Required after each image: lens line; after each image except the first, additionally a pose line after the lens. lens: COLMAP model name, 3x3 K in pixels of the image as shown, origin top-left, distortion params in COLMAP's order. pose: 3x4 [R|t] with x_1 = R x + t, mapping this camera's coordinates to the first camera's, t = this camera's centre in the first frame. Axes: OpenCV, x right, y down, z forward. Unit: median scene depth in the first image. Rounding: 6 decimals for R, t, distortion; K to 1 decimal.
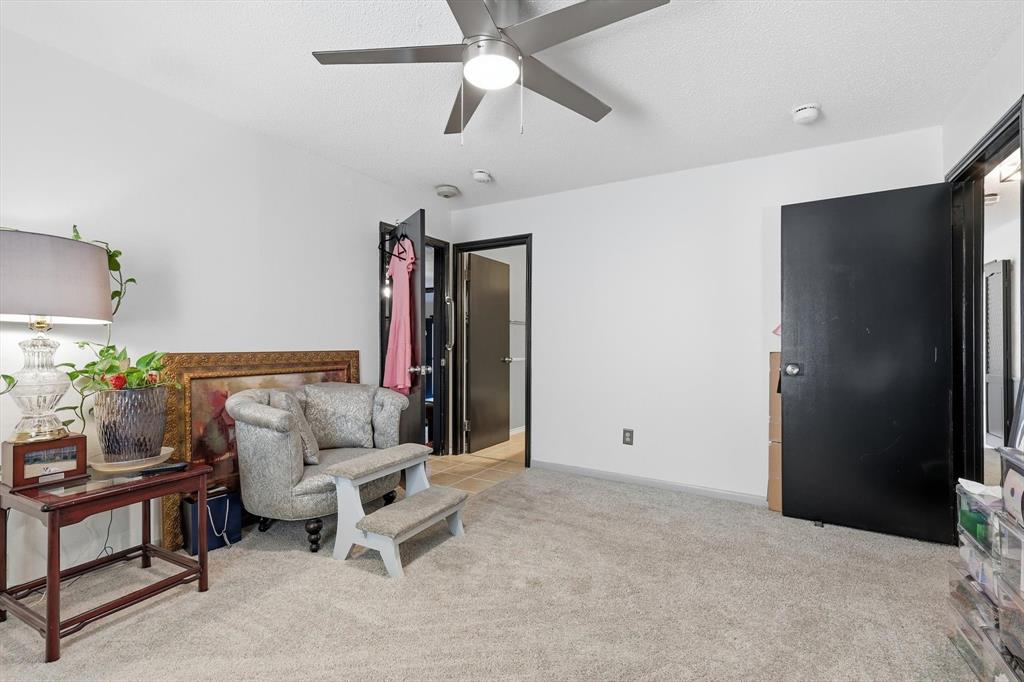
lens RADIAL K [[447.1, 0, 513.3], [0, 447.1, 344.4], [0, 0, 1]] dist [-0.000017, -0.000355]
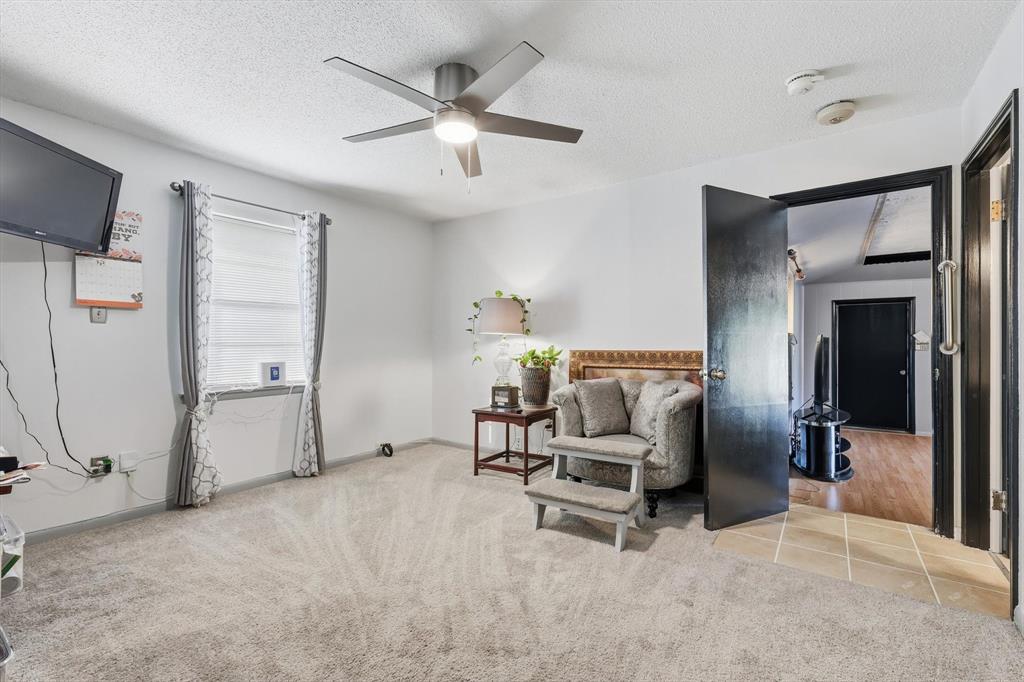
lens RADIAL K [[447.1, 0, 513.3], [0, 447.1, 344.4], [0, 0, 1]] dist [-0.000017, -0.000355]
pose [[-0.092632, -0.005304, -0.995686, 0.737707], [-0.001335, 0.999986, -0.005203, 0.006891], [0.995700, 0.000847, -0.092638, 0.778093]]
